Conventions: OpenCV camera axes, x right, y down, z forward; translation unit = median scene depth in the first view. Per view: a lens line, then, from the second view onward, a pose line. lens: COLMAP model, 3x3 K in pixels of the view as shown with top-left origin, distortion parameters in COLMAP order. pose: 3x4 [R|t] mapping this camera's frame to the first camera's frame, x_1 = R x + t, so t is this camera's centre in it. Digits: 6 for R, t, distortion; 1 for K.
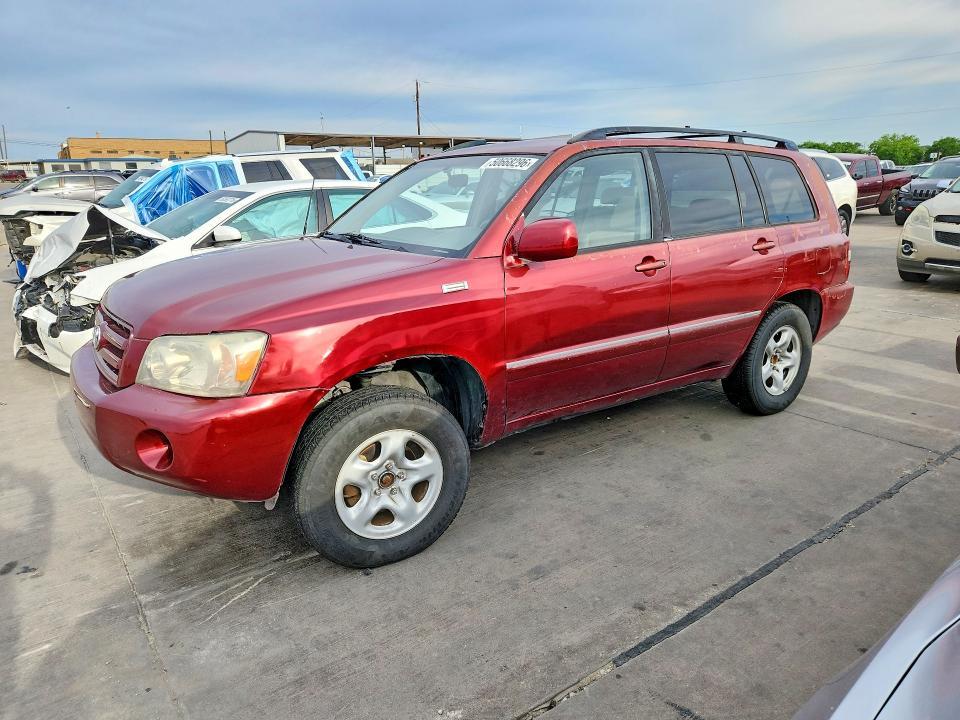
lens RADIAL K [[665.6, 0, 480.0], [0, 665.6, 360.0], [0, 0, 1]] dist [0.065476, -0.056674]
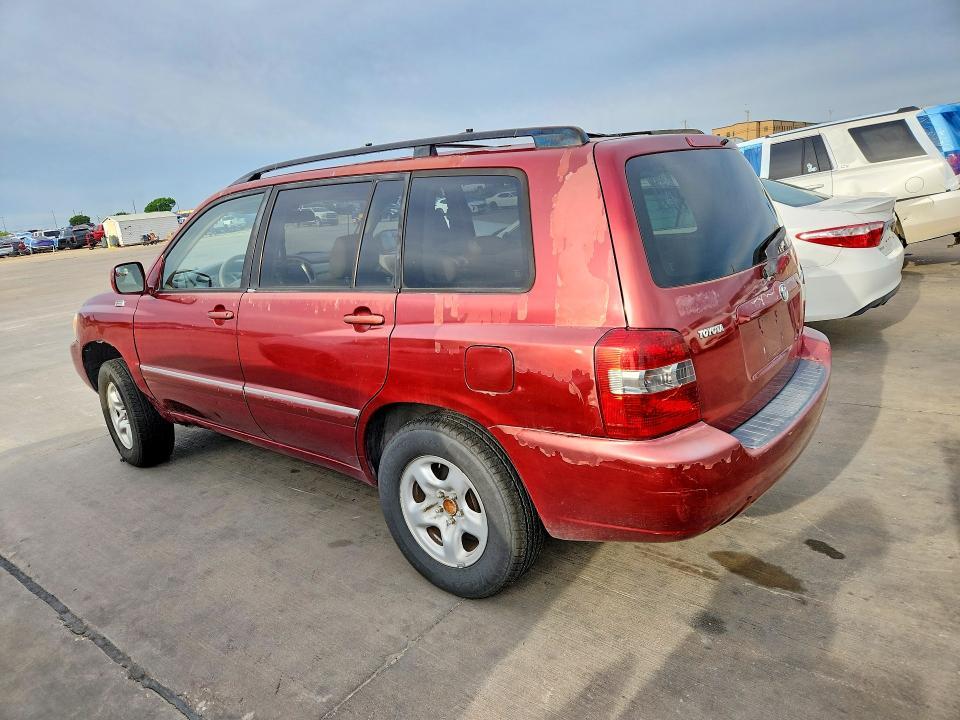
lens RADIAL K [[665.6, 0, 480.0], [0, 665.6, 360.0], [0, 0, 1]] dist [0.065476, -0.056674]
pose [[0.230178, 0.227613, -0.946156, 1.085258], [-0.162691, 0.967579, 0.193188, -0.276705], [0.959453, 0.109464, 0.259746, 0.939098]]
